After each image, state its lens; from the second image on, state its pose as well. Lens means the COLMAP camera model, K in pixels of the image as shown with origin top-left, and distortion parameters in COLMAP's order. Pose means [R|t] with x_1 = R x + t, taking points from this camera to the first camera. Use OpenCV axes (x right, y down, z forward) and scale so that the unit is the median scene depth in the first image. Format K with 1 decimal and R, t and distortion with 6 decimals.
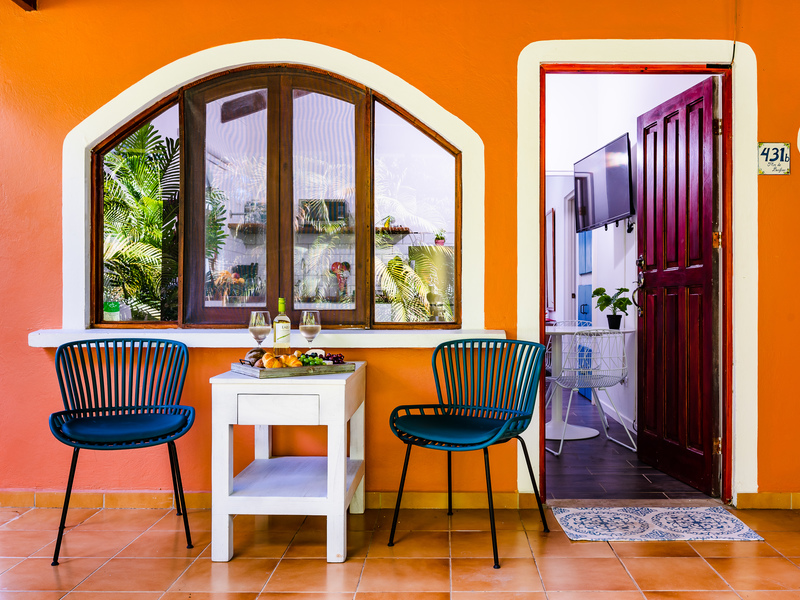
lens RADIAL K [[668.8, 0, 398.7], [0, 668.8, 294.0], [0, 0, 1]] dist [0.011022, -0.006214]
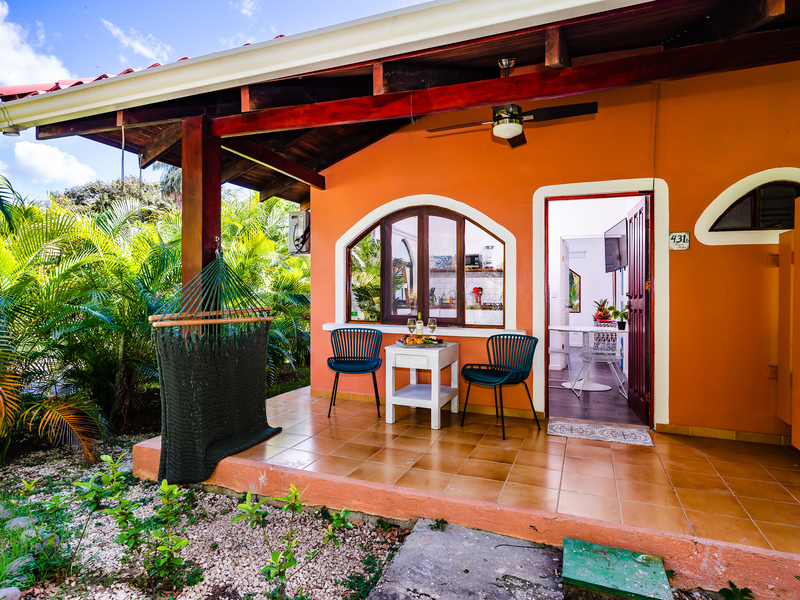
lens RADIAL K [[459.2, 0, 400.3], [0, 459.2, 298.2], [0, 0, 1]] dist [-0.000987, -0.001431]
pose [[0.926528, 0.011088, -0.376062, 0.333293], [-0.003559, 0.999779, 0.020709, -0.071628], [0.376208, -0.017849, 0.926363, -0.433762]]
